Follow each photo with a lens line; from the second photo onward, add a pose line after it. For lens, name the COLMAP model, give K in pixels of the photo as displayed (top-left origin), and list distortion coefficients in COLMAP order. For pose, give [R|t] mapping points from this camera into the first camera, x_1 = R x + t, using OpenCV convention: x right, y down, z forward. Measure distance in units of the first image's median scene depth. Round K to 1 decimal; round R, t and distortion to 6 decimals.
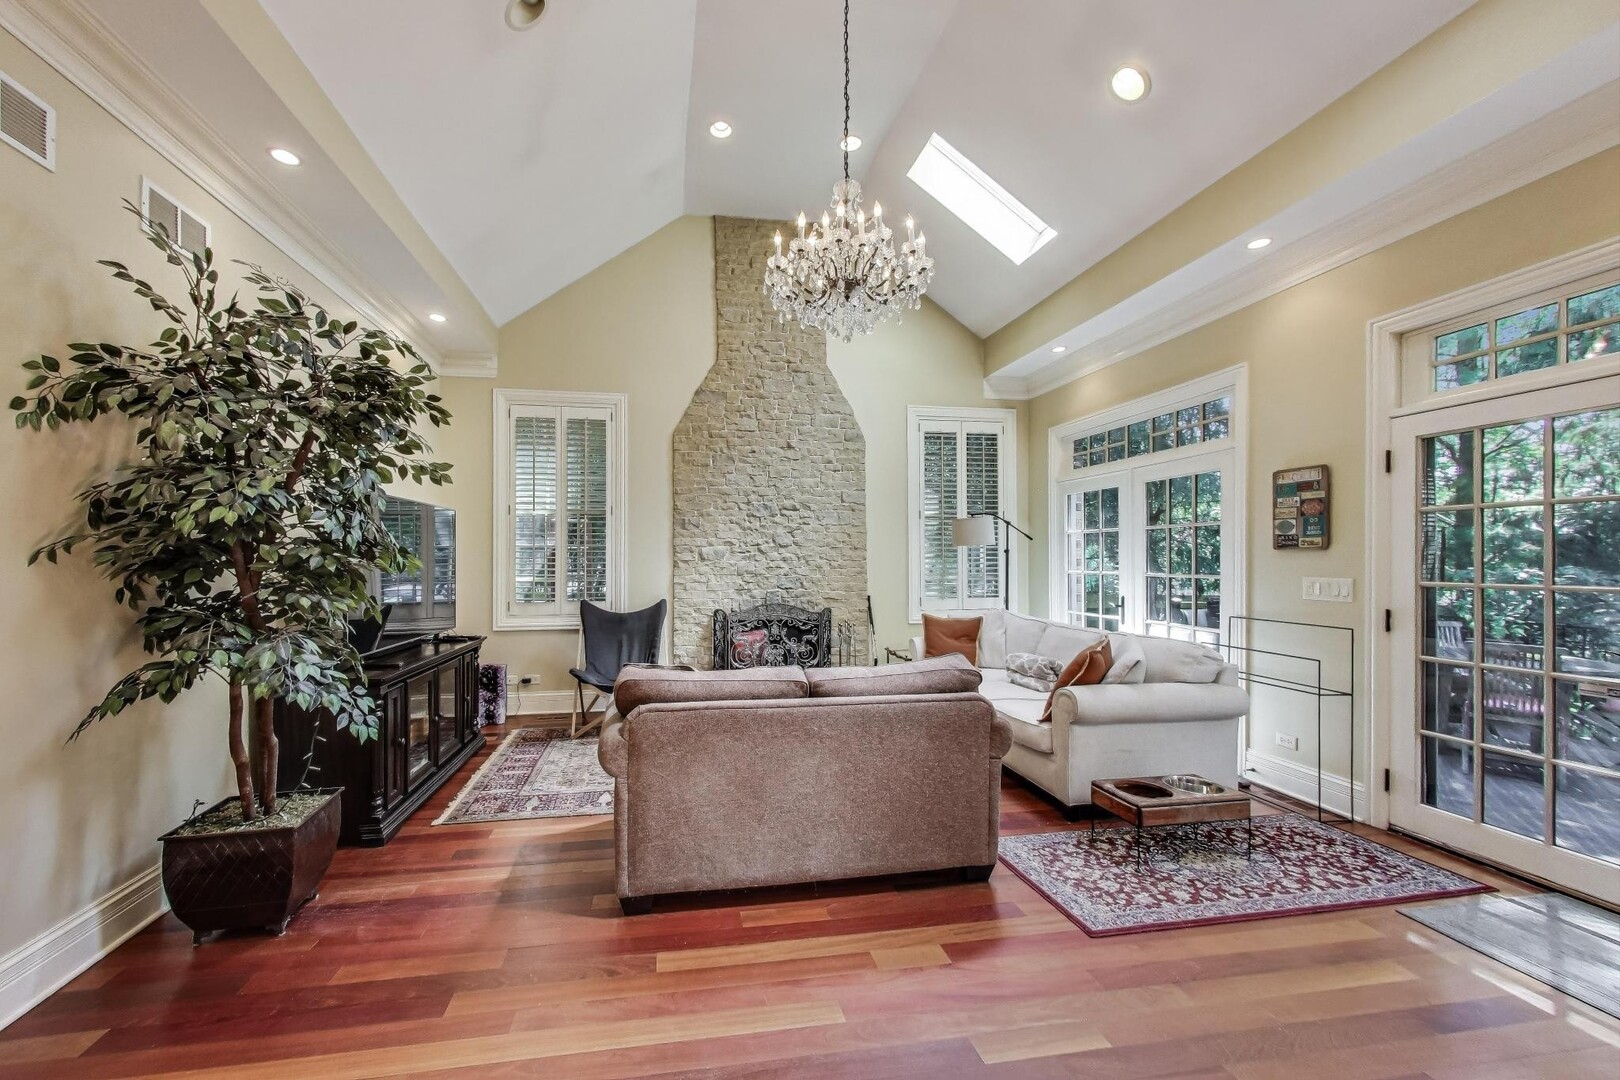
lens RADIAL K [[668.5, 0, 806.1], [0, 668.5, 552.7], [0, 0, 1]] dist [-0.000467, -0.000118]
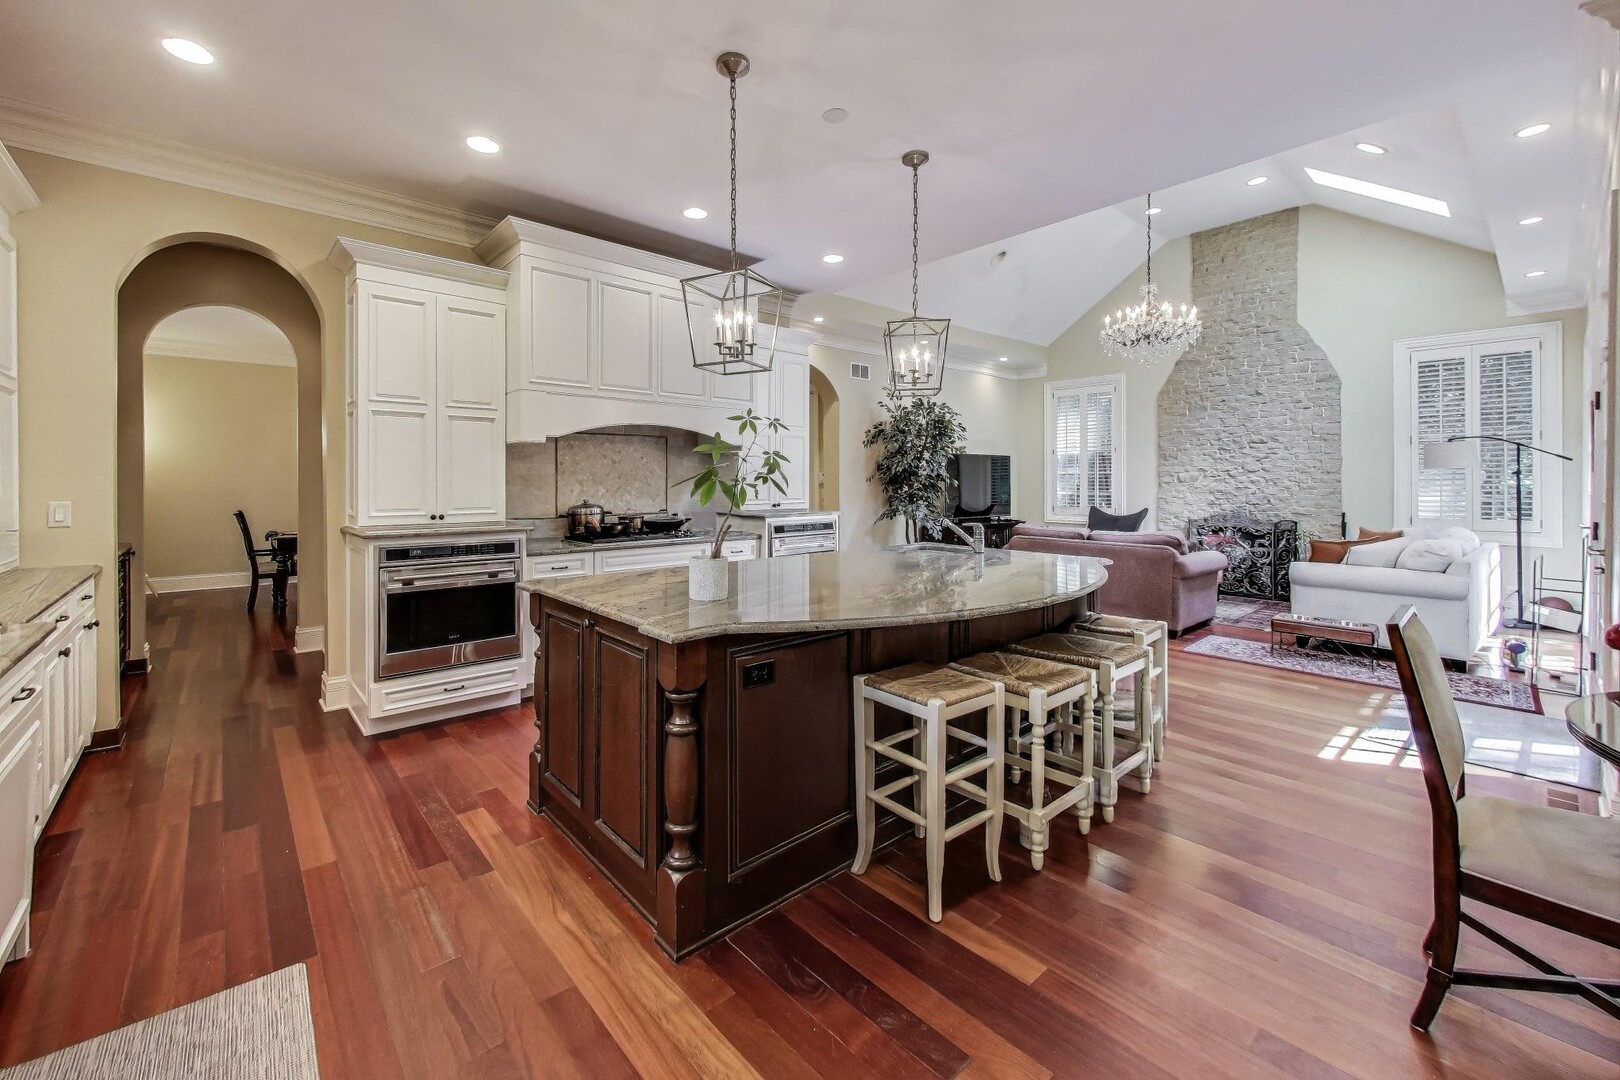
lens RADIAL K [[630.0, 0, 798.3], [0, 630.0, 502.7], [0, 0, 1]] dist [-0.000368, -0.000078]
pose [[0.557322, 0.028995, -0.829790, 0.498963], [0.005237, 0.999247, 0.038434, -0.000805], [0.830280, -0.025765, 0.556751, -0.412030]]
